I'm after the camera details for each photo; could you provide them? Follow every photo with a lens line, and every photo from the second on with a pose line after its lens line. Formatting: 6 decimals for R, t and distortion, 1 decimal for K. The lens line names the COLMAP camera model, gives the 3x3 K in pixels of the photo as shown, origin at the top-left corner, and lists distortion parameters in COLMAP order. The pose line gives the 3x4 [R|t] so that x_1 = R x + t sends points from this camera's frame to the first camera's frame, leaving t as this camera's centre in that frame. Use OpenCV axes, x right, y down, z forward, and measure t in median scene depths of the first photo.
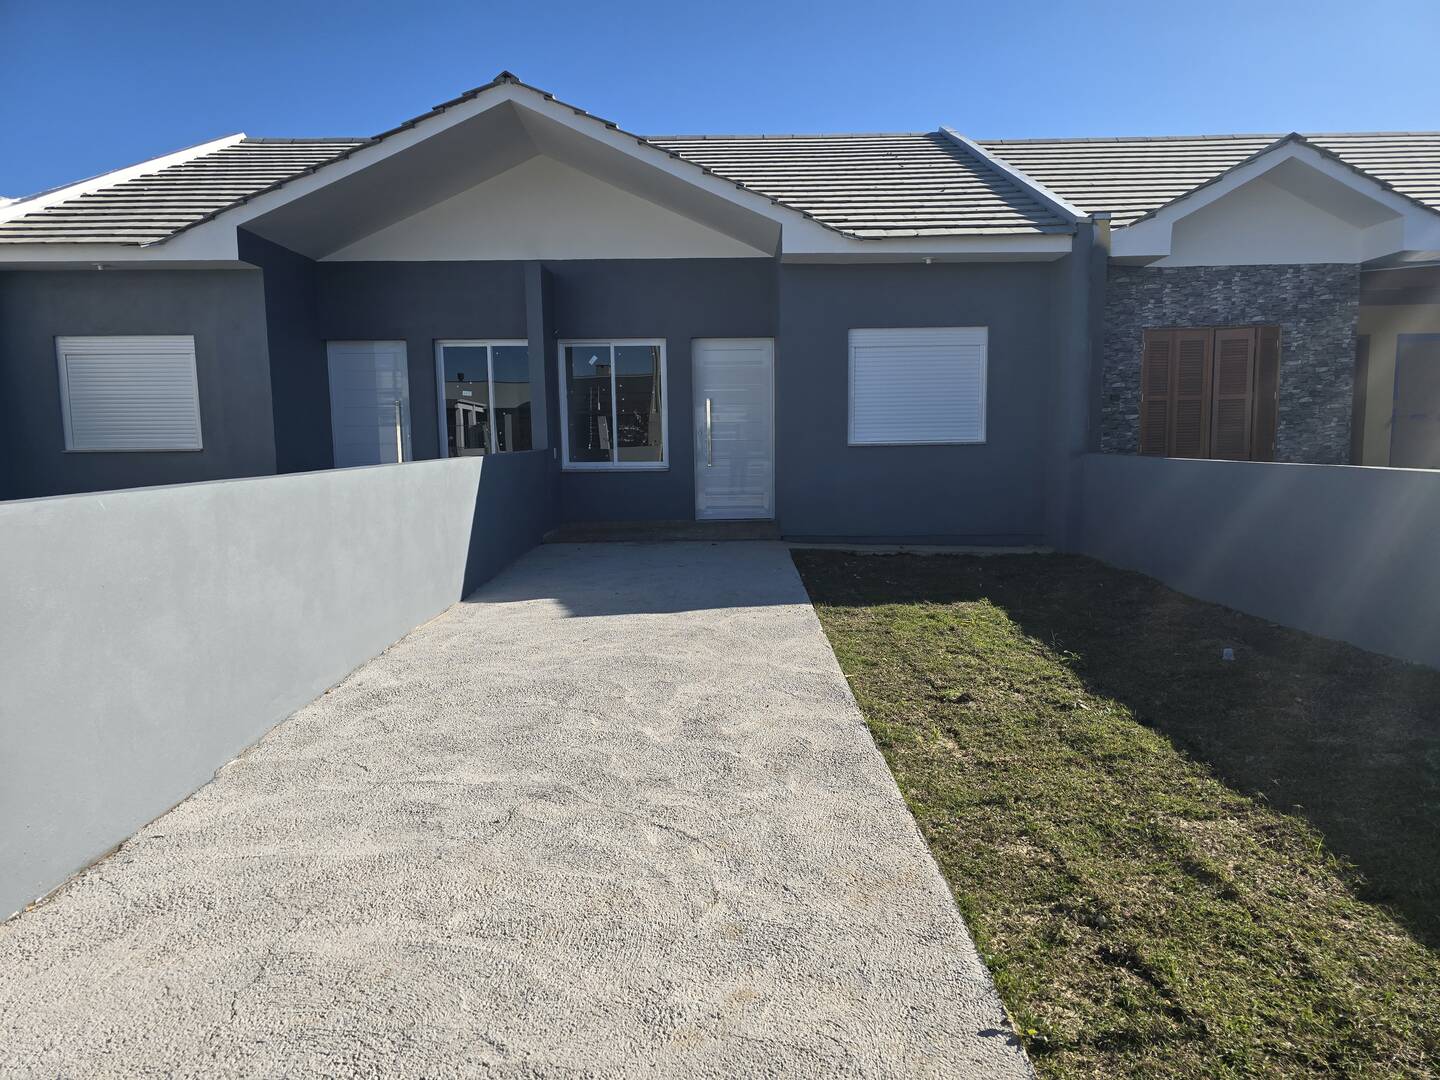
lens RADIAL K [[959.3, 0, 748.2], [0, 959.3, 560.9], [0, 0, 1]] dist [0.042263, -0.021403]
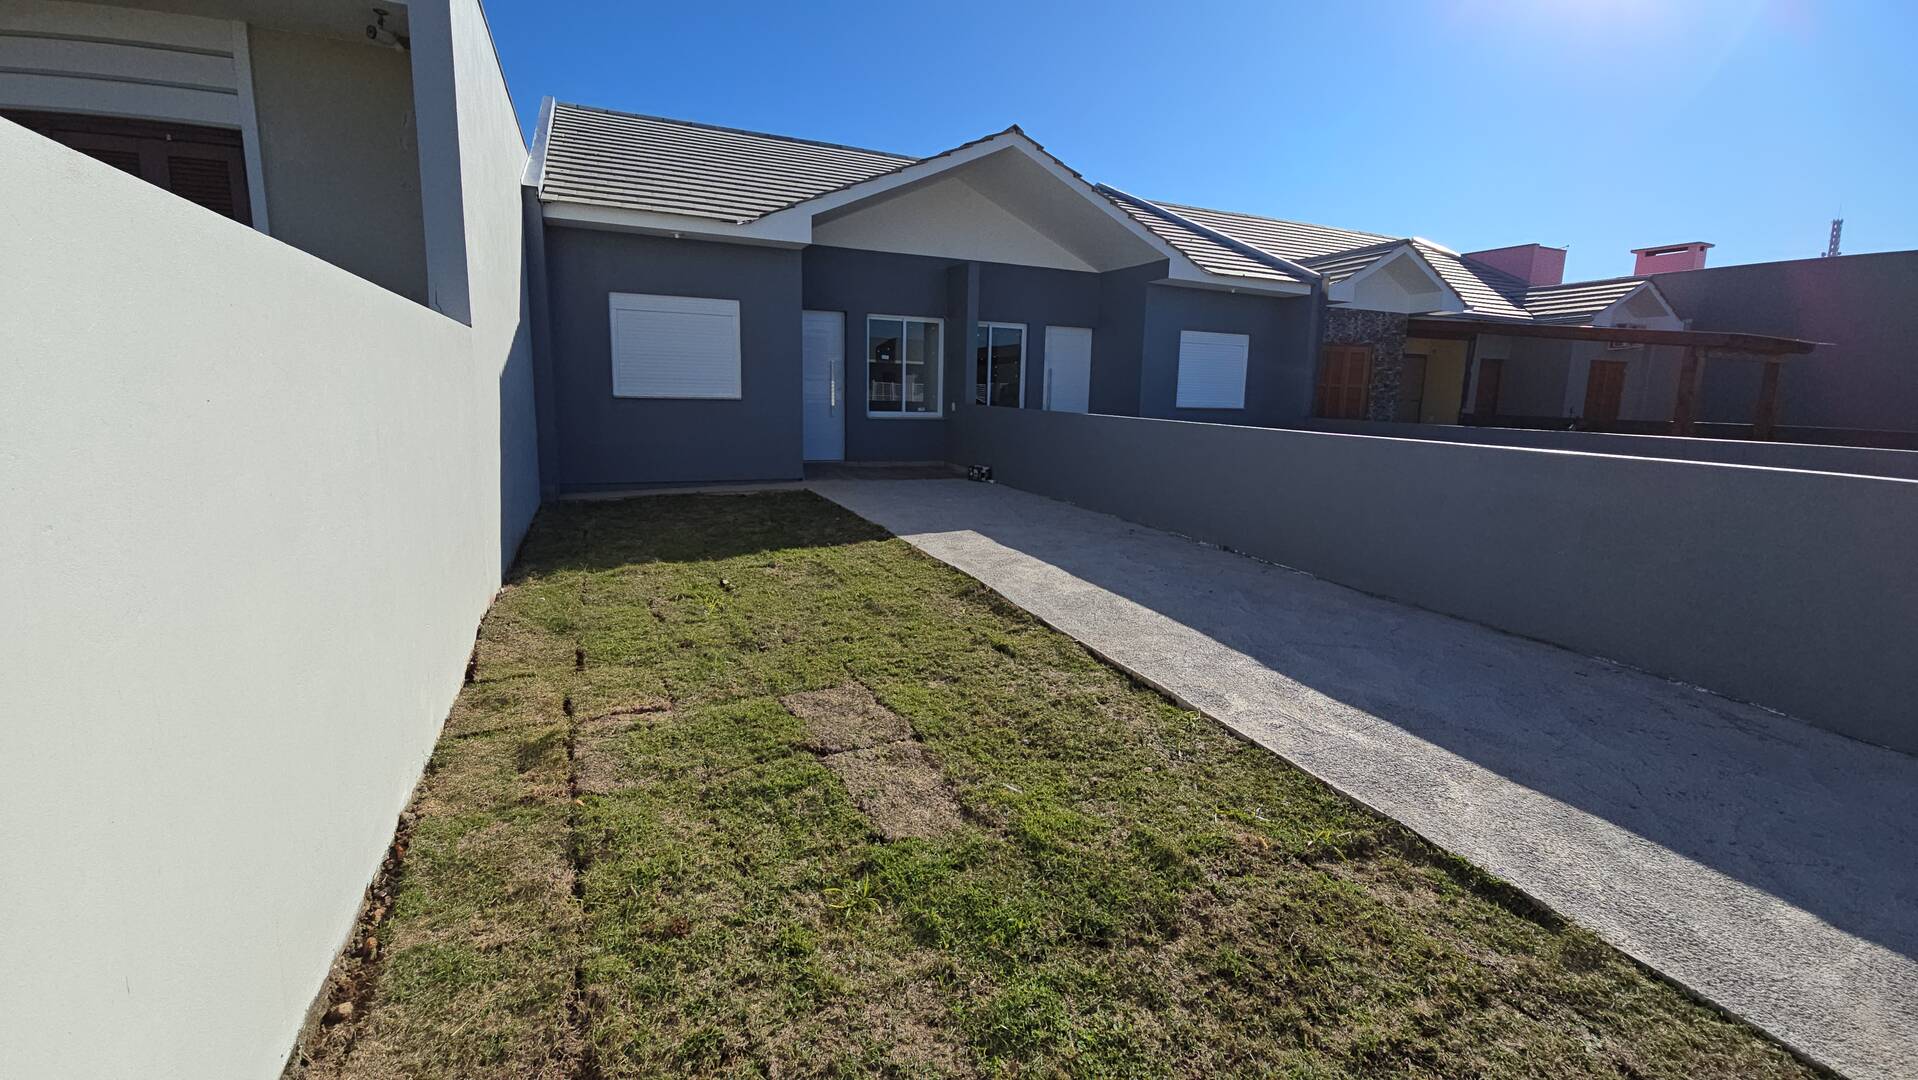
lens RADIAL K [[776.6, 0, 969.1], [0, 776.6, 514.0], [0, 0, 1]] dist [0.005337, -0.006312]
pose [[0.910383, -0.030234, 0.412661, -0.703819], [0.016632, 0.999195, 0.036514, -0.004038], [-0.413433, -0.026379, 0.910153, 0.025231]]
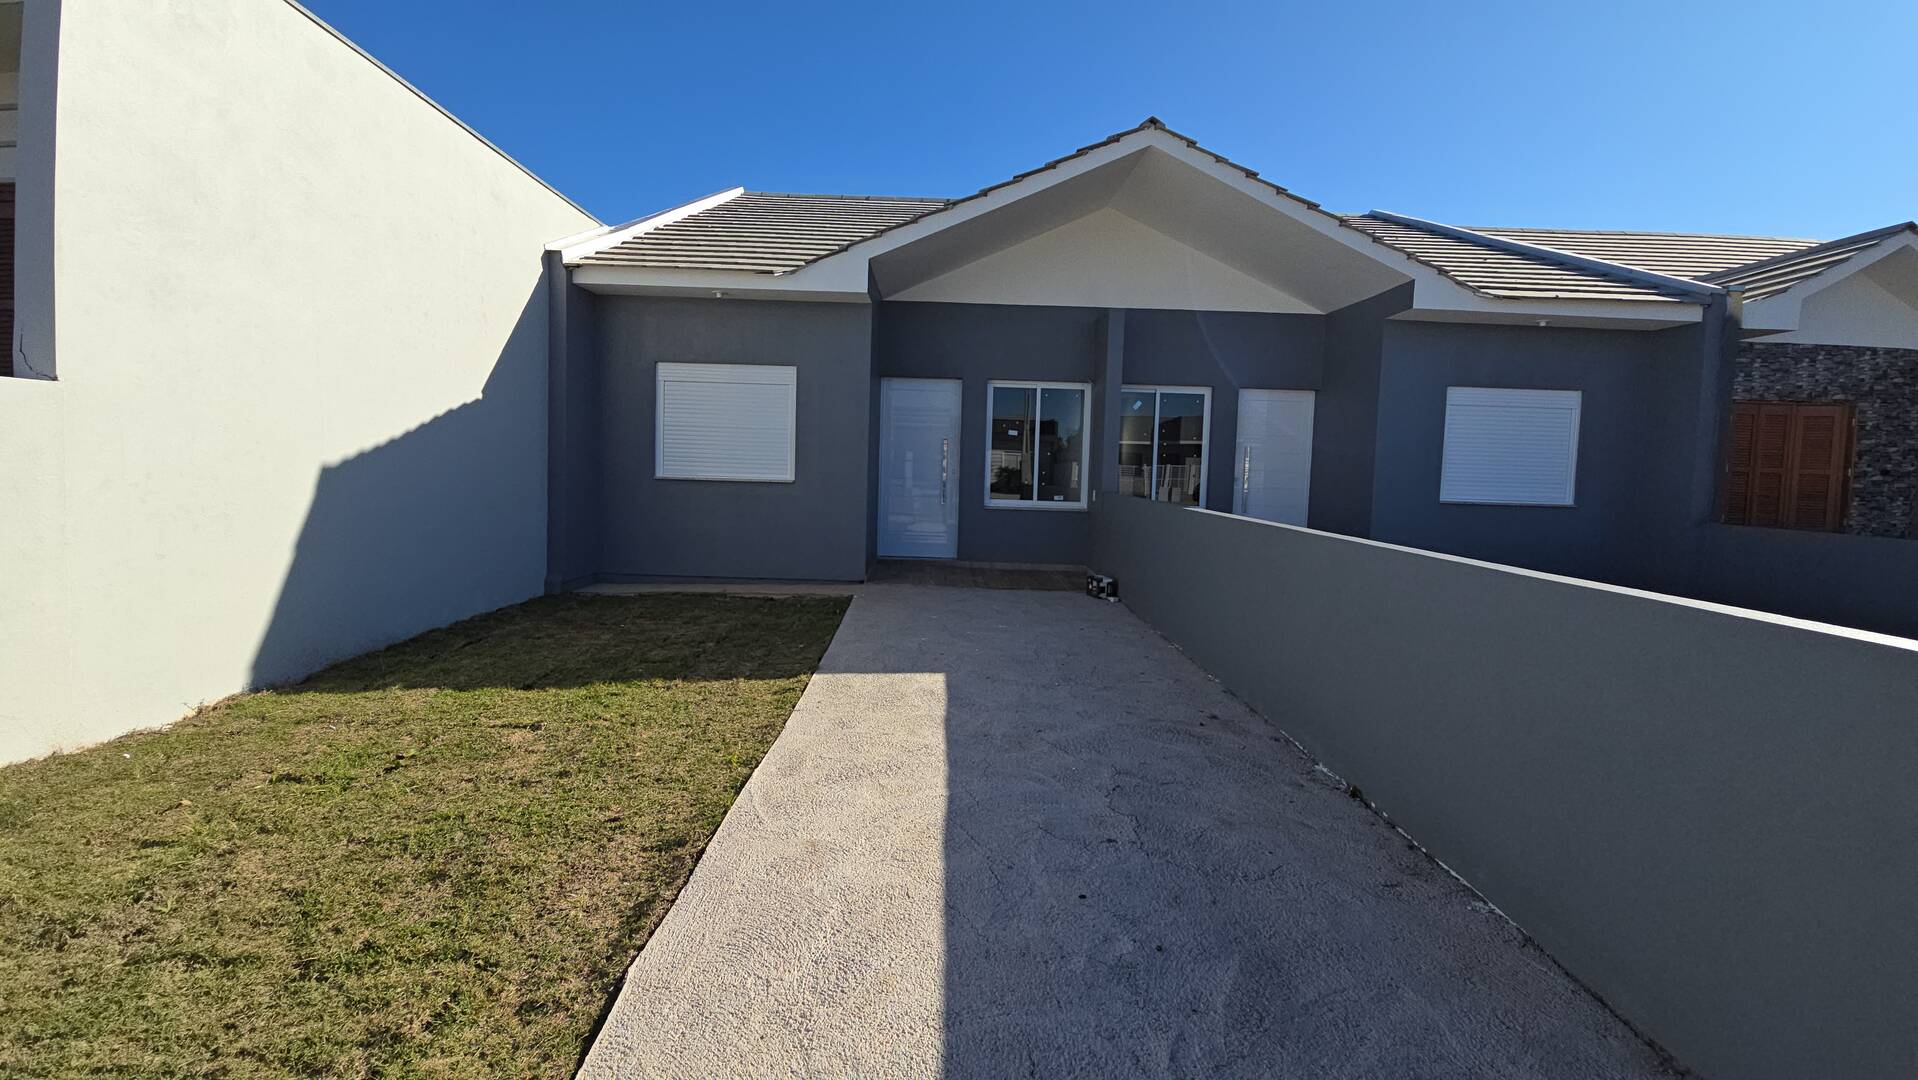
lens RADIAL K [[776.6, 0, 966.0], [0, 776.6, 520.7], [0, 0, 1]] dist [0.005337, -0.006312]
pose [[0.999037, 0.041980, 0.012745, -0.395615], [-0.041192, 0.997533, -0.056839, -0.036674], [-0.015100, 0.056259, 0.998302, 0.212764]]
